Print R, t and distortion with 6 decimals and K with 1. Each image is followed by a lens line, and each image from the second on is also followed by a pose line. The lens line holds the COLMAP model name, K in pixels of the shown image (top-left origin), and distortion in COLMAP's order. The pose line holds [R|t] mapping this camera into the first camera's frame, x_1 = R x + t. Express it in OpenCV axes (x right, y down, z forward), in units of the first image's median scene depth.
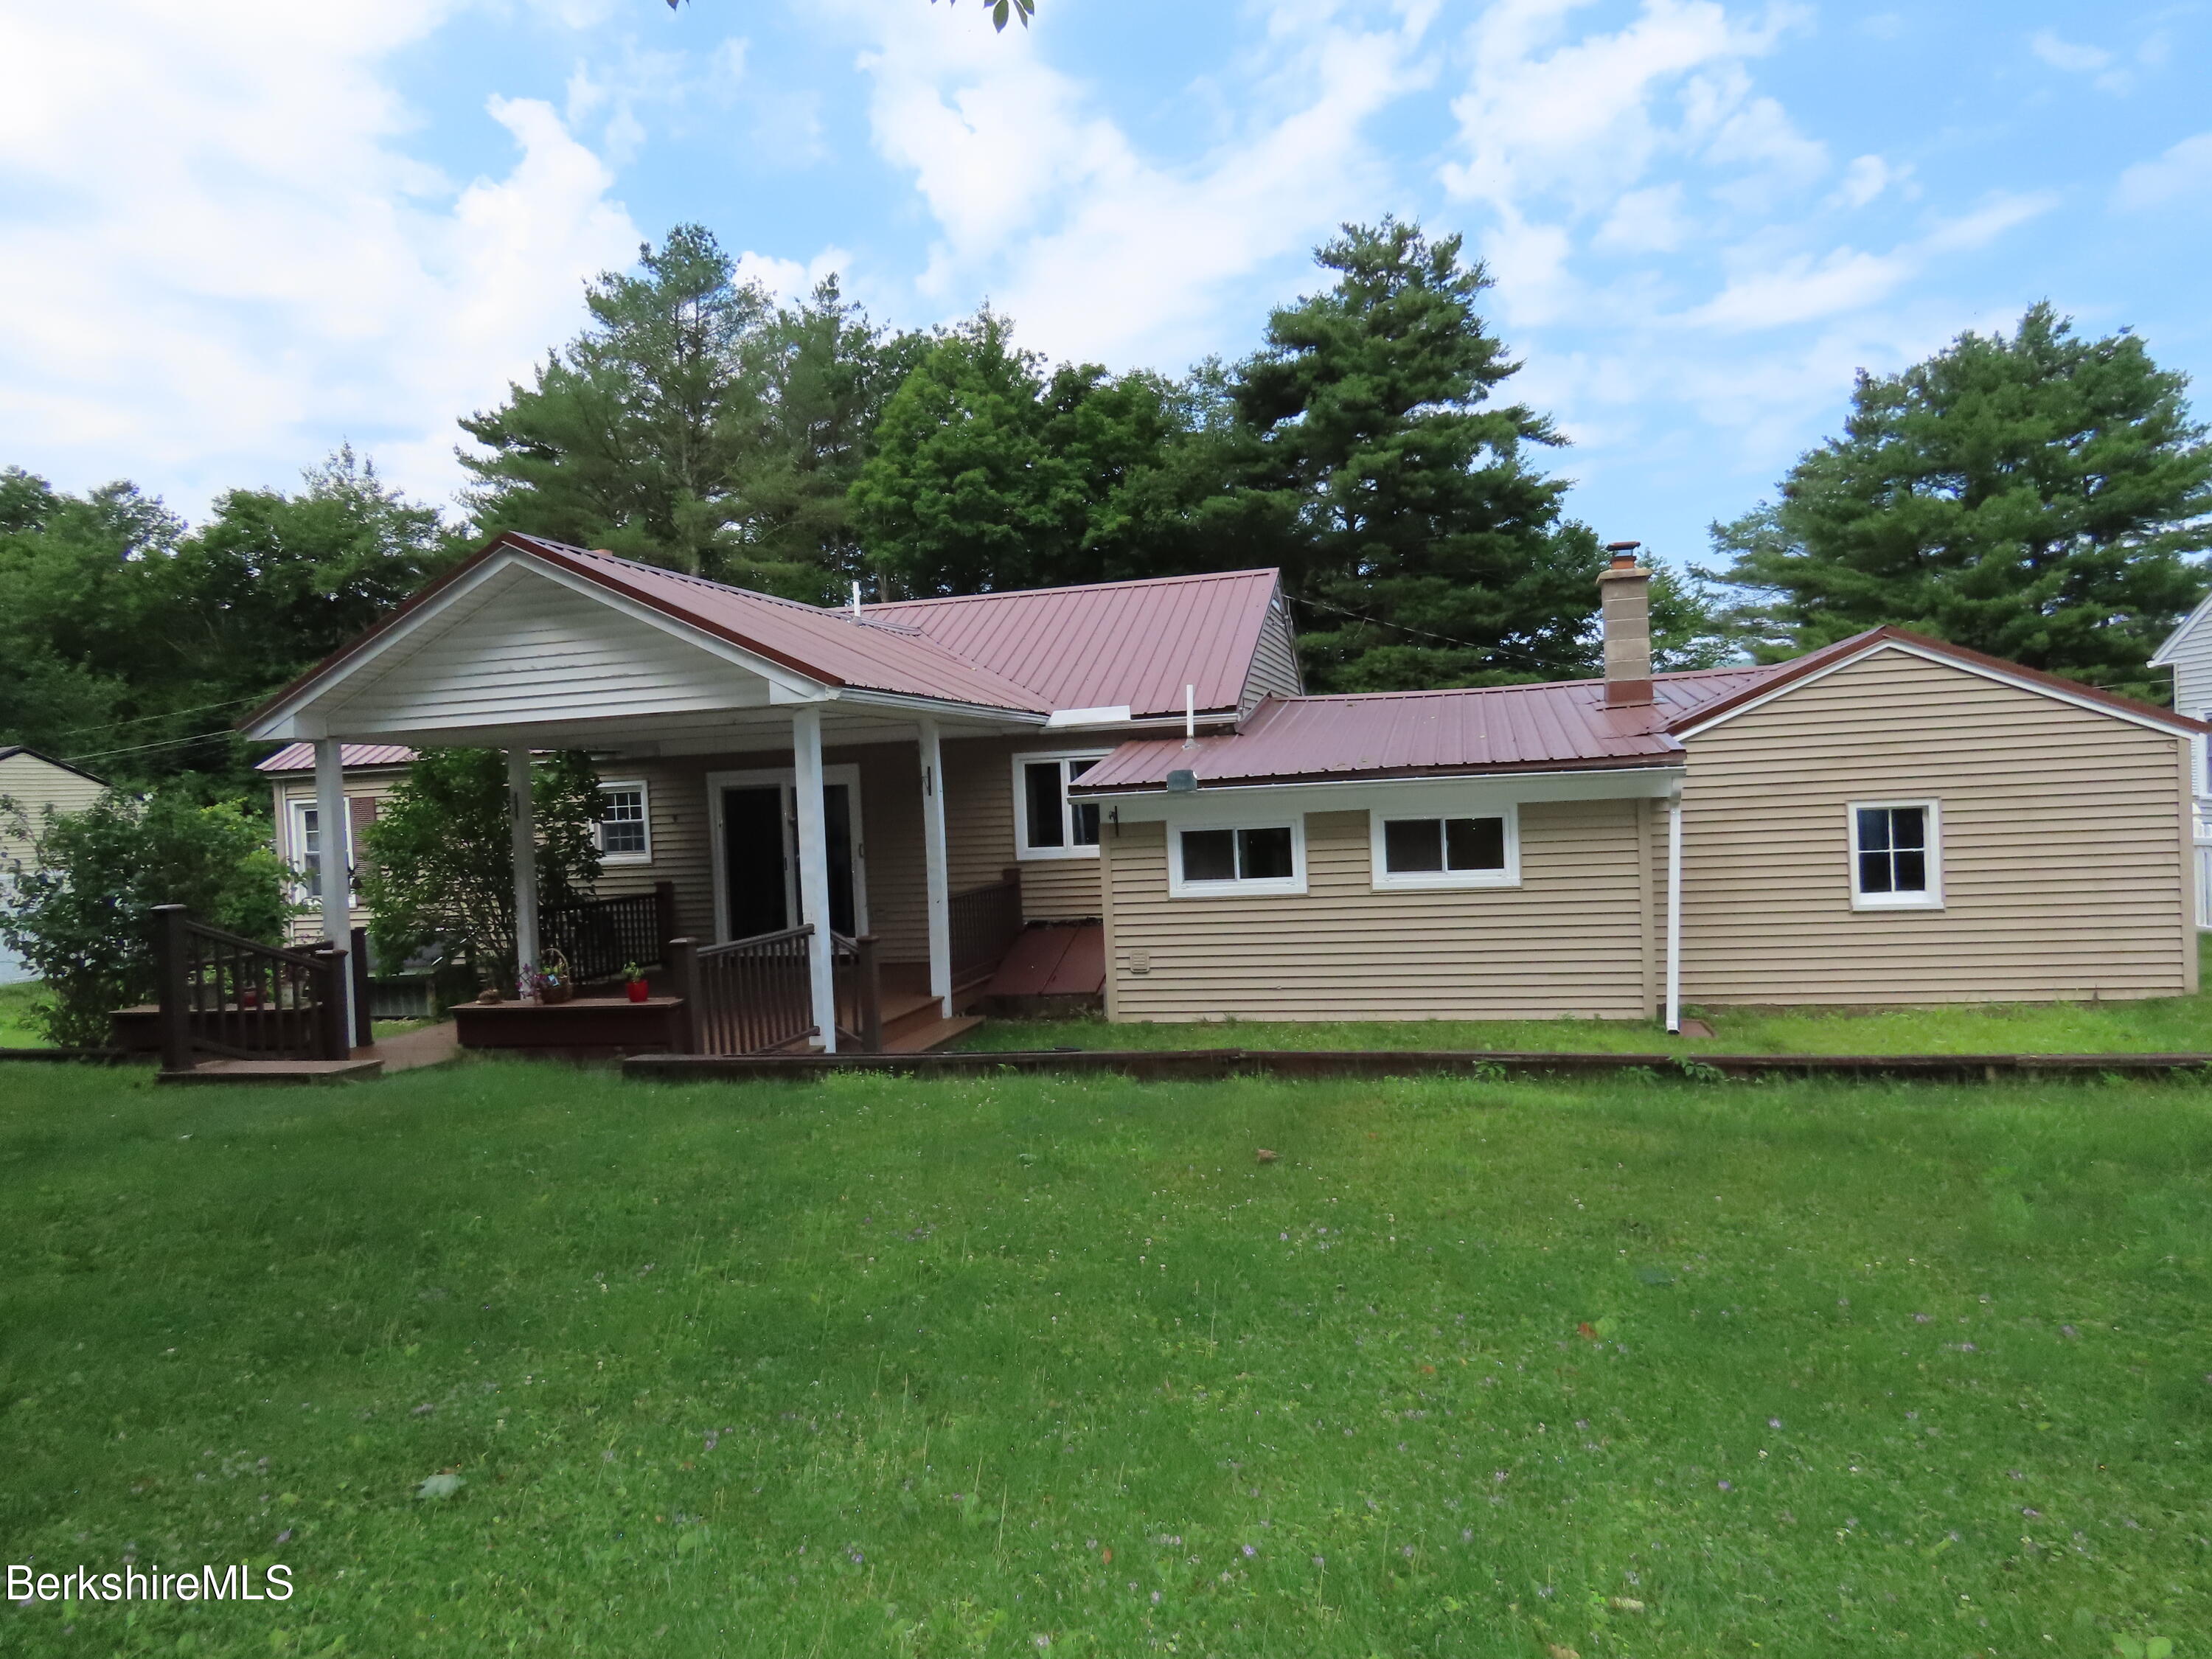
lens RADIAL K [[1393.5, 0, 1106.0], [0, 1393.5, 829.5], [0, 0, 1]] dist [-0.009160, 0.003750]
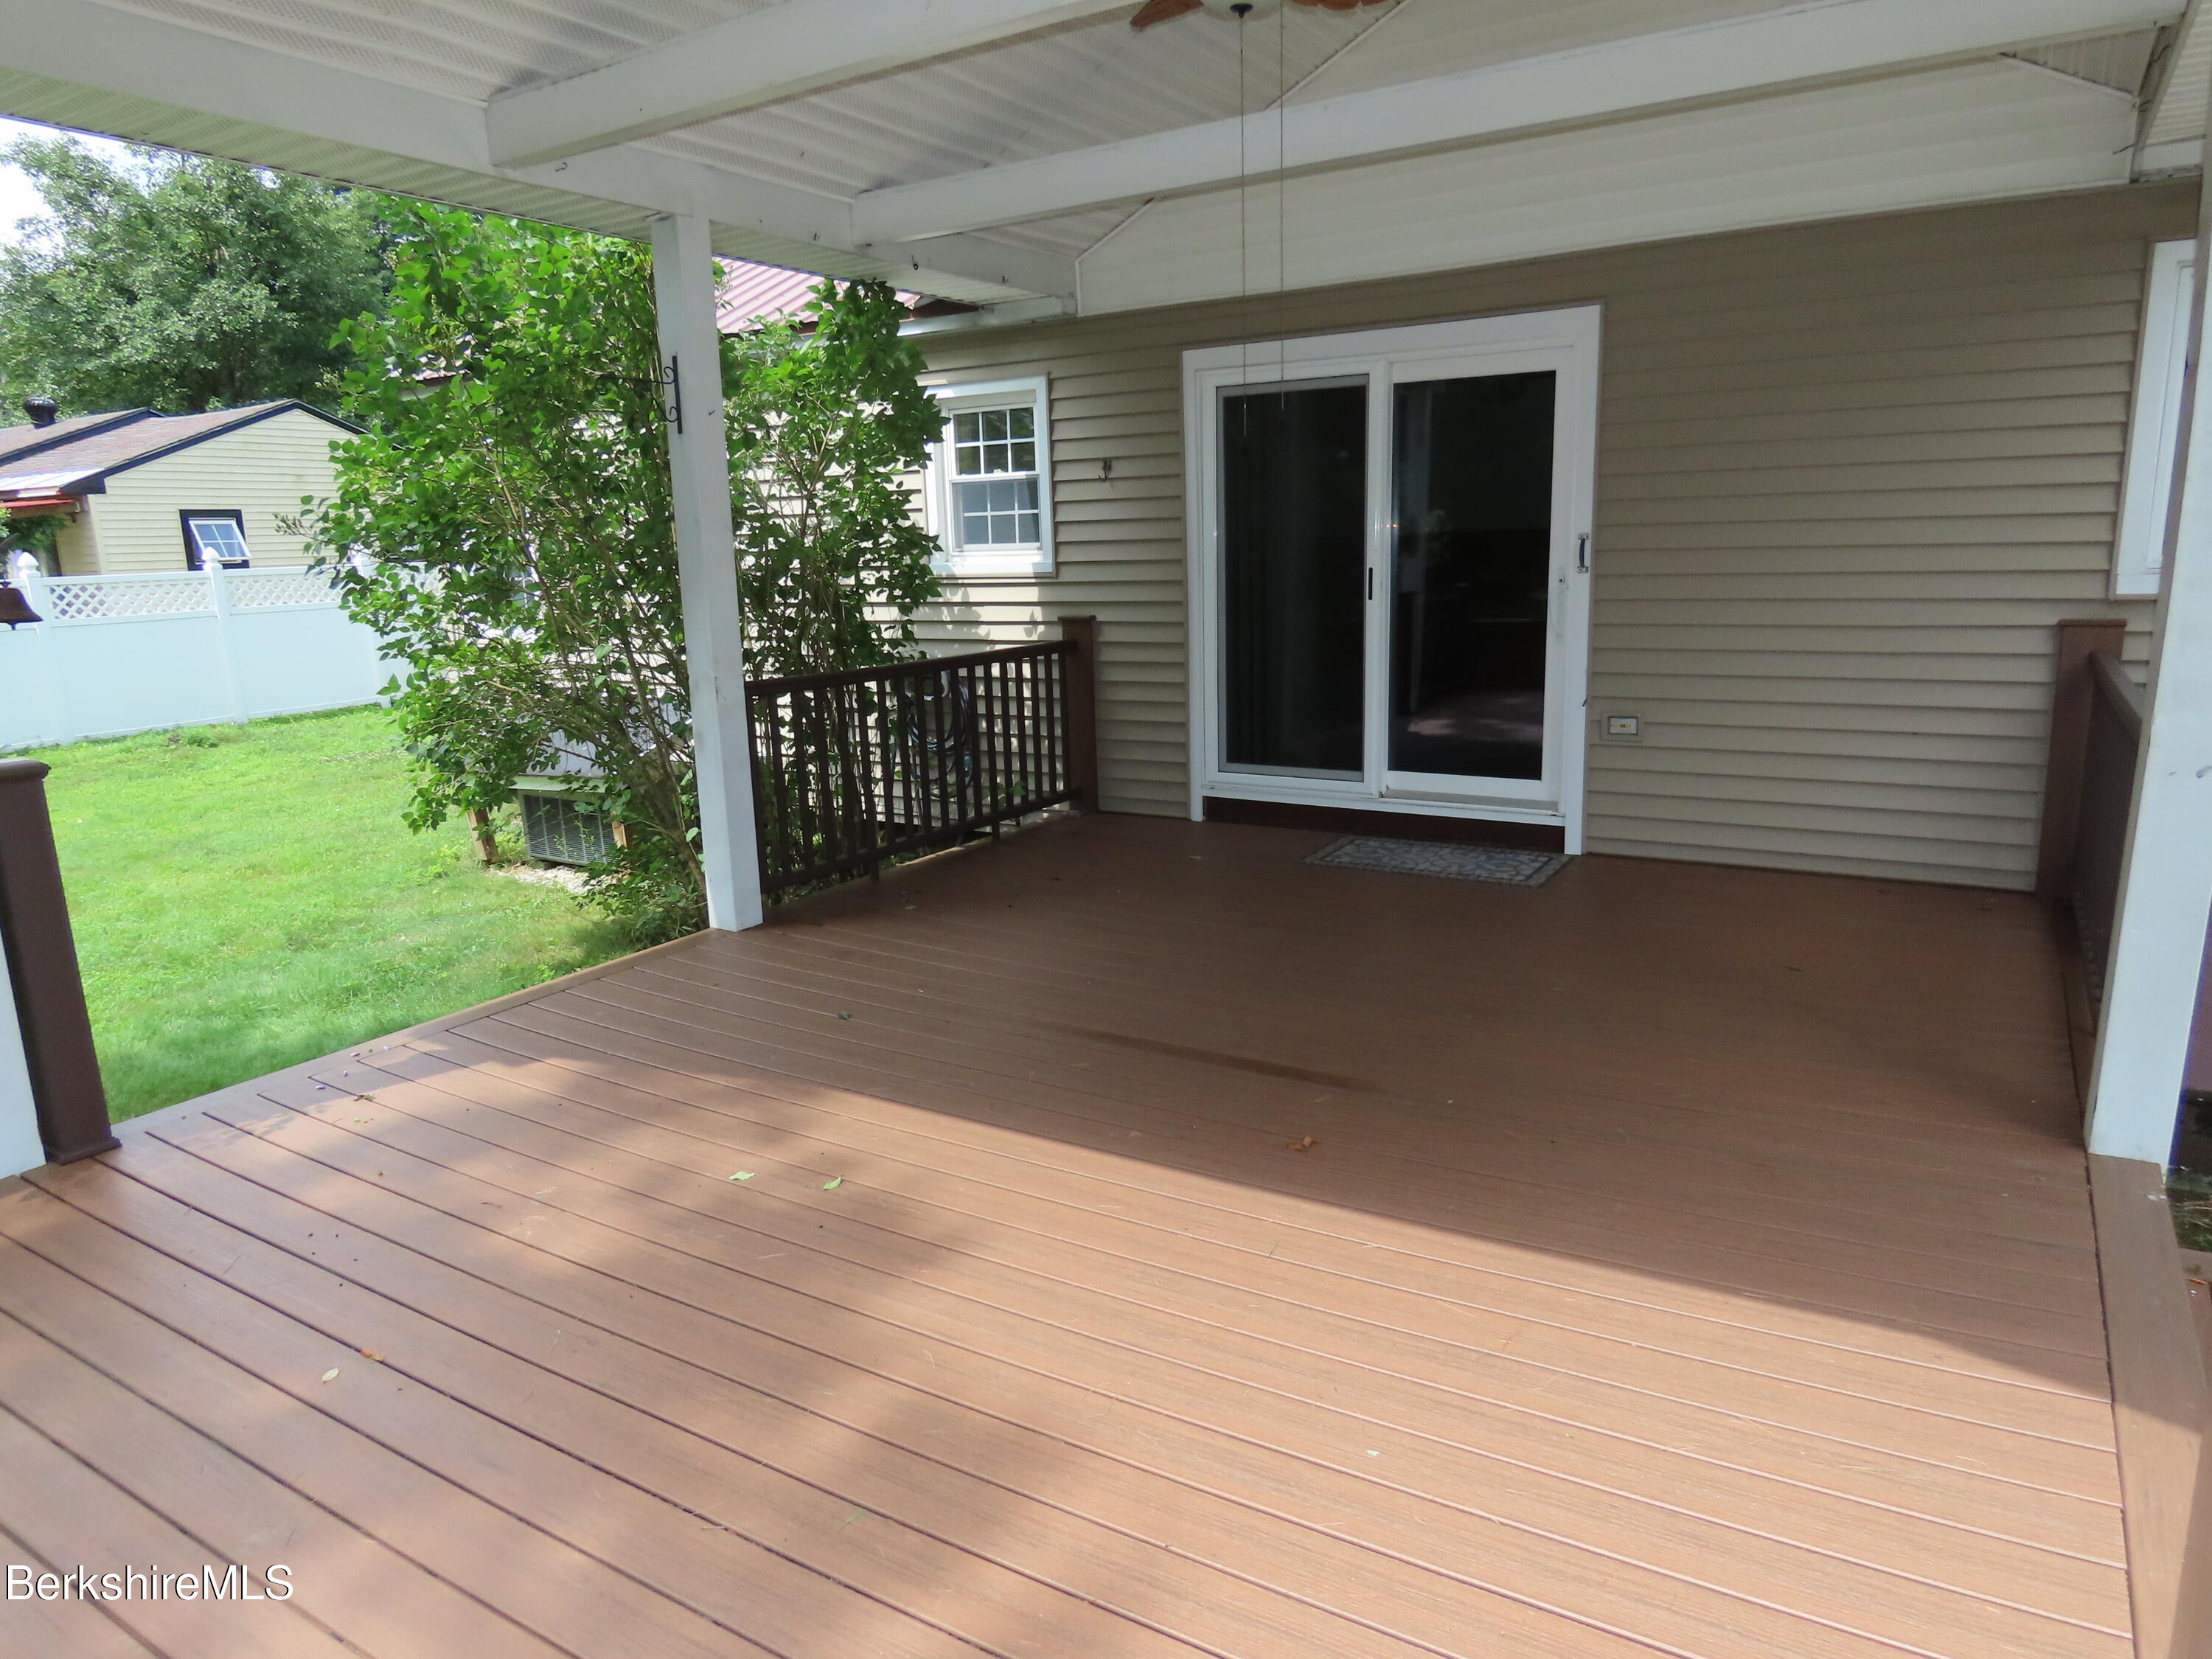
lens RADIAL K [[1389.9, 0, 1106.0], [0, 1389.9, 829.5], [0, 0, 1]] dist [-0.008698, -0.002750]
pose [[0.952784, 0.082615, -0.292194, -0.185617], [-0.025116, 0.980421, 0.195306, 0.018638], [0.302608, -0.178745, 0.936204, 0.612652]]
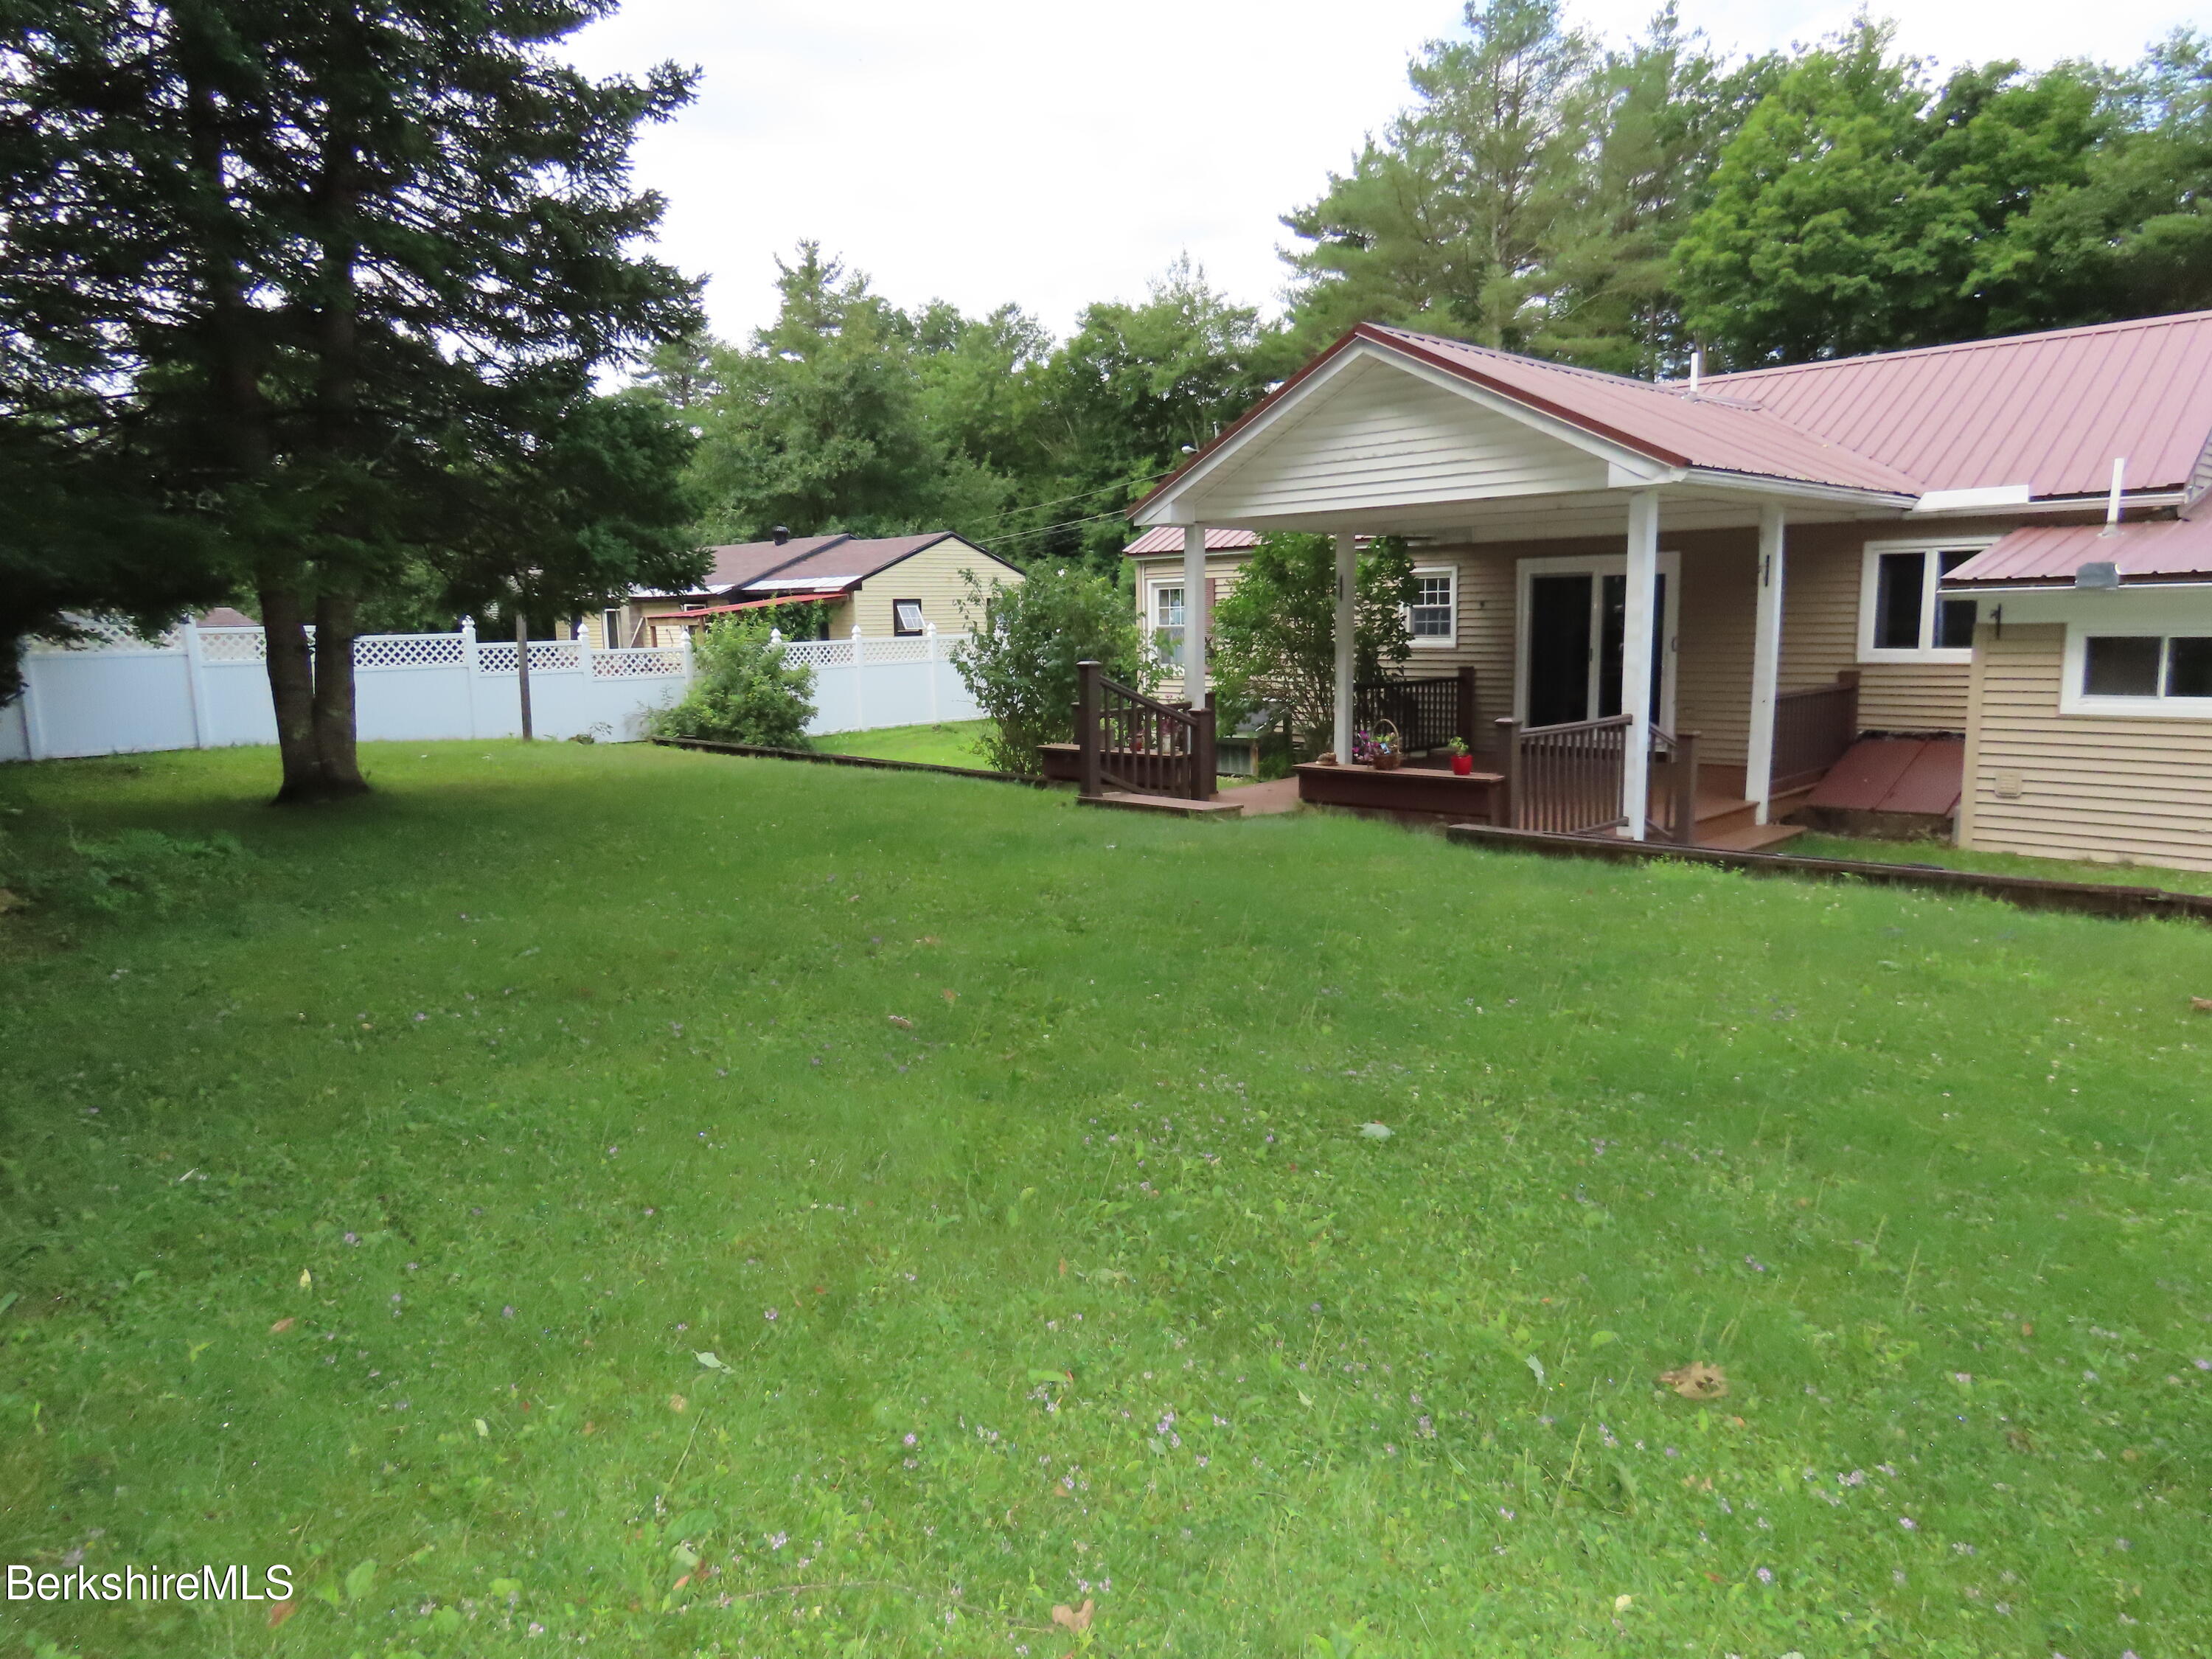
lens RADIAL K [[1389.9, 0, 1106.0], [0, 1389.9, 829.5], [0, 0, 1]] dist [-0.008698, -0.002750]
pose [[0.858392, 0.109402, -0.501194, -0.019170], [-0.034140, 0.987012, 0.156978, 0.004540], [0.511858, -0.117638, 0.850978, -0.027564]]
